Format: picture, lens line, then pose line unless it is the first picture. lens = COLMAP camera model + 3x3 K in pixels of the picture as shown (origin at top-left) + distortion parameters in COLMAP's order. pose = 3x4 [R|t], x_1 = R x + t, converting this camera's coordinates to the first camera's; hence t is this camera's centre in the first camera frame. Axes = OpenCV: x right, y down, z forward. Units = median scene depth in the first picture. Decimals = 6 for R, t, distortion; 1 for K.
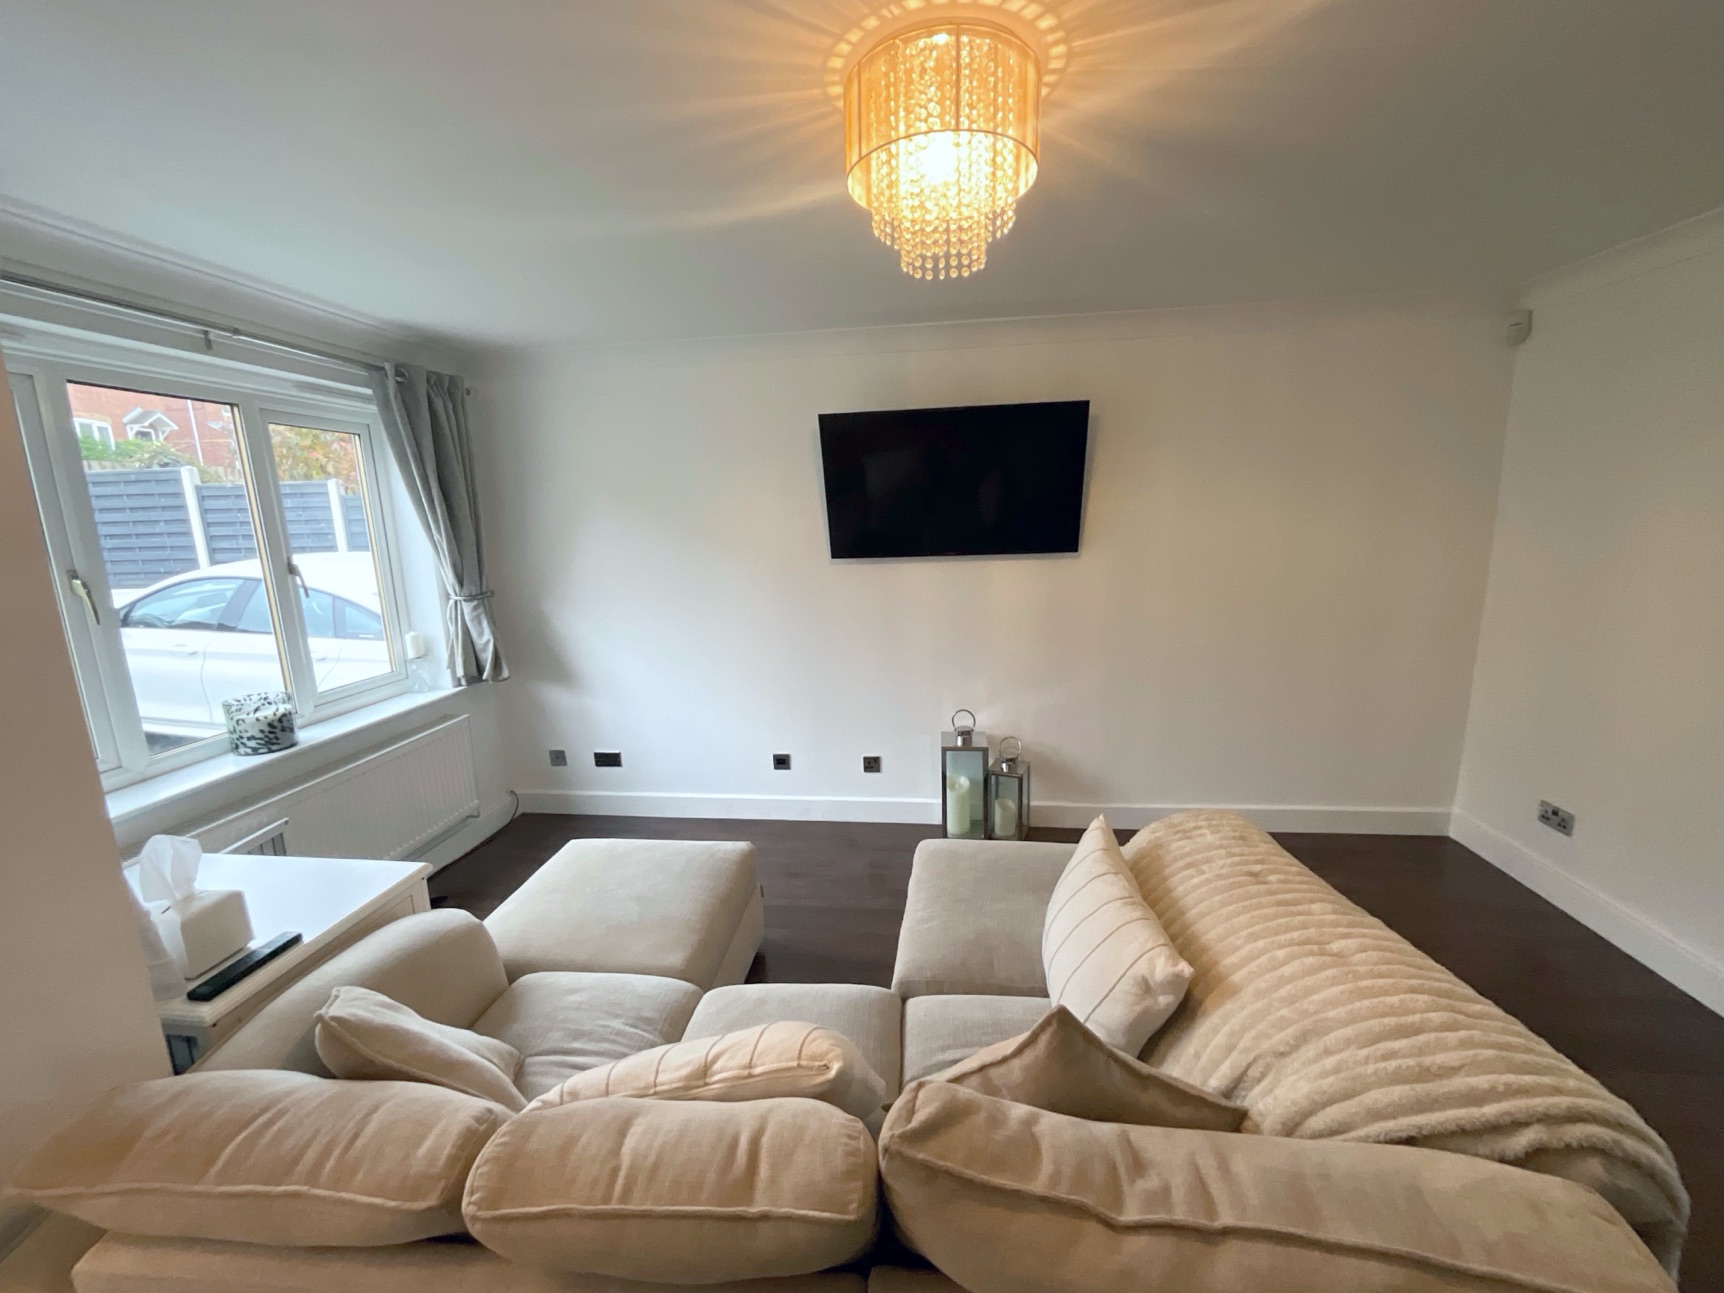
lens RADIAL K [[701.3, 0, 865.5], [0, 701.3, 645.7], [0, 0, 1]] dist [-0.004911, 0.002780]
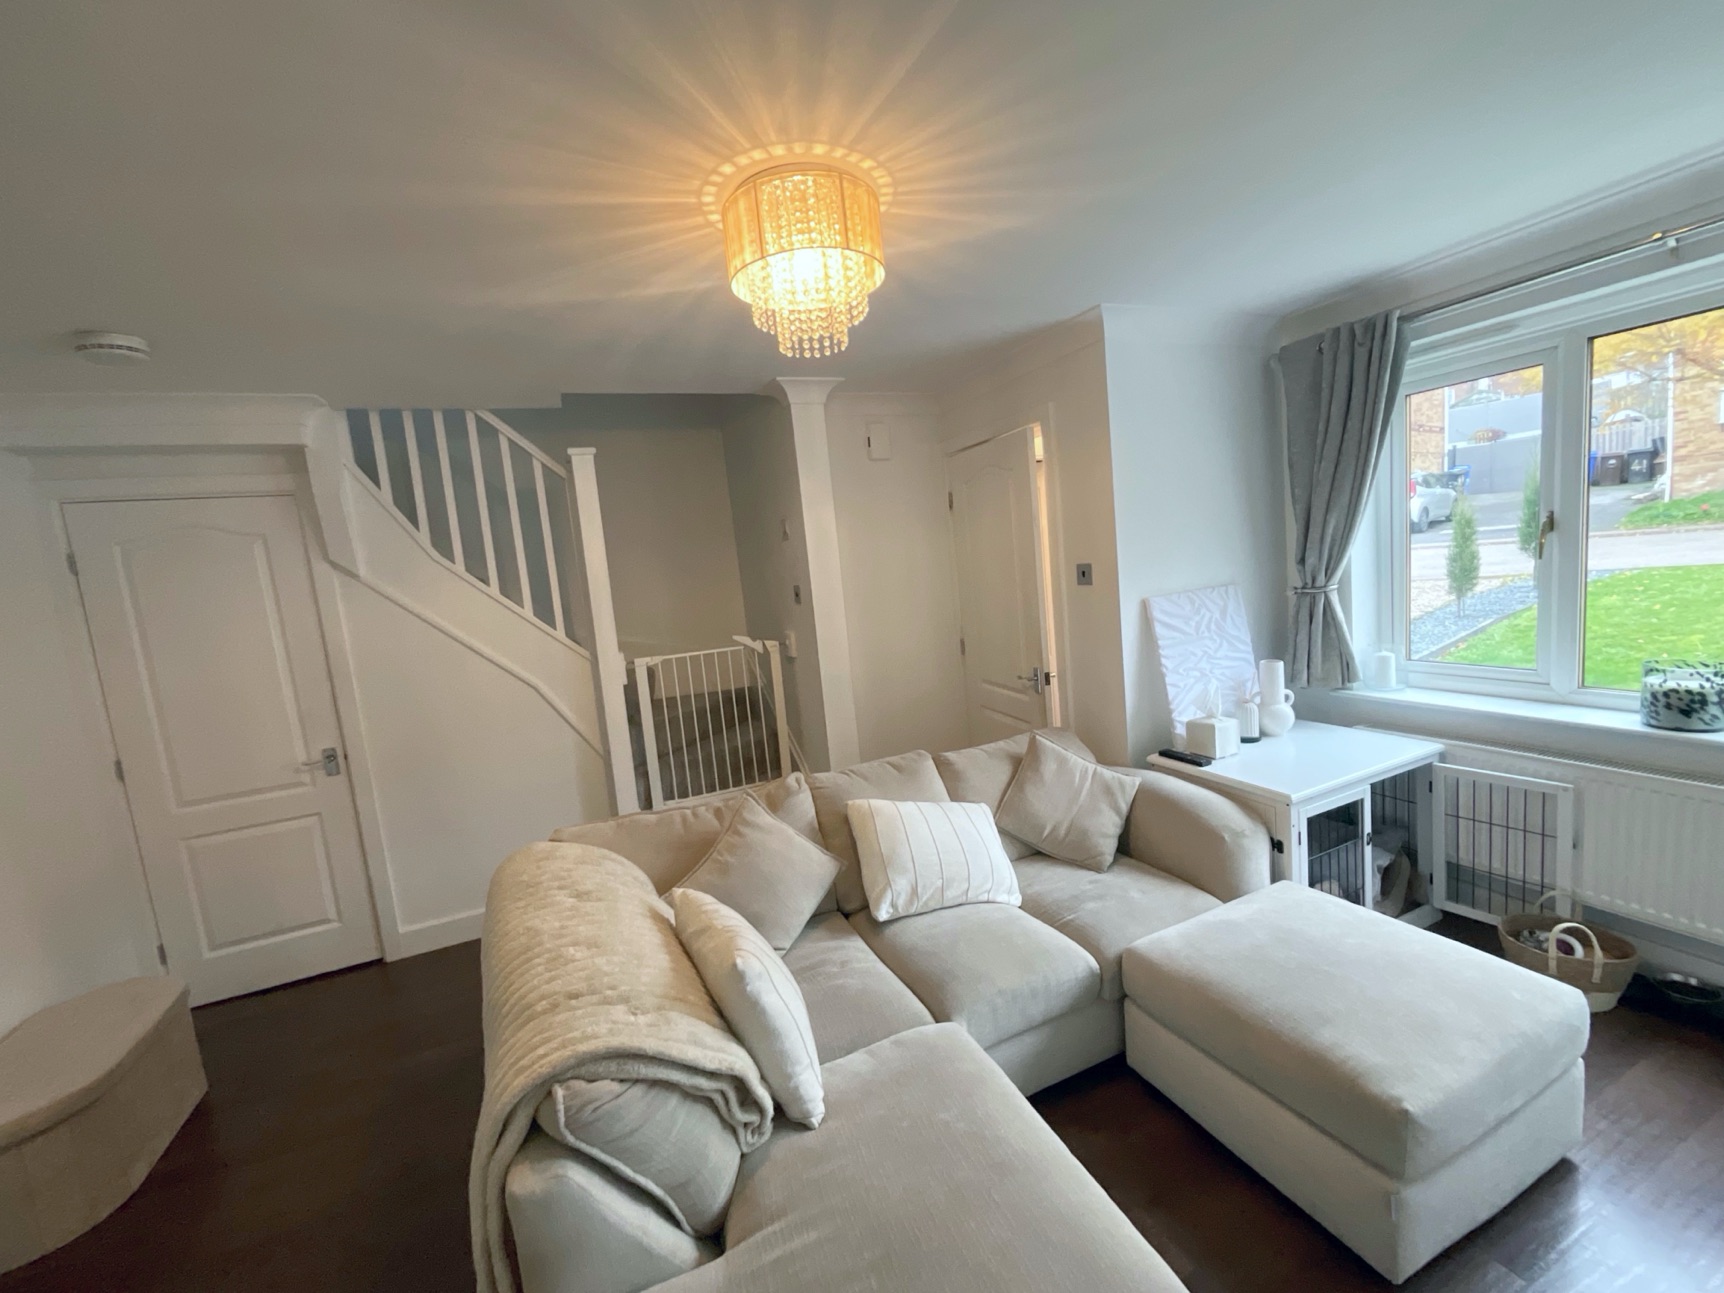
lens RADIAL K [[701.3, 0, 857.7], [0, 701.3, 642.2], [0, 0, 1]] dist [-0.004911, 0.002780]
pose [[-0.855255, 0.171554, -0.488986, 0.298933], [0.028320, 0.957675, 0.286454, -0.168712], [0.517432, 0.231143, -0.823916, 0.895745]]
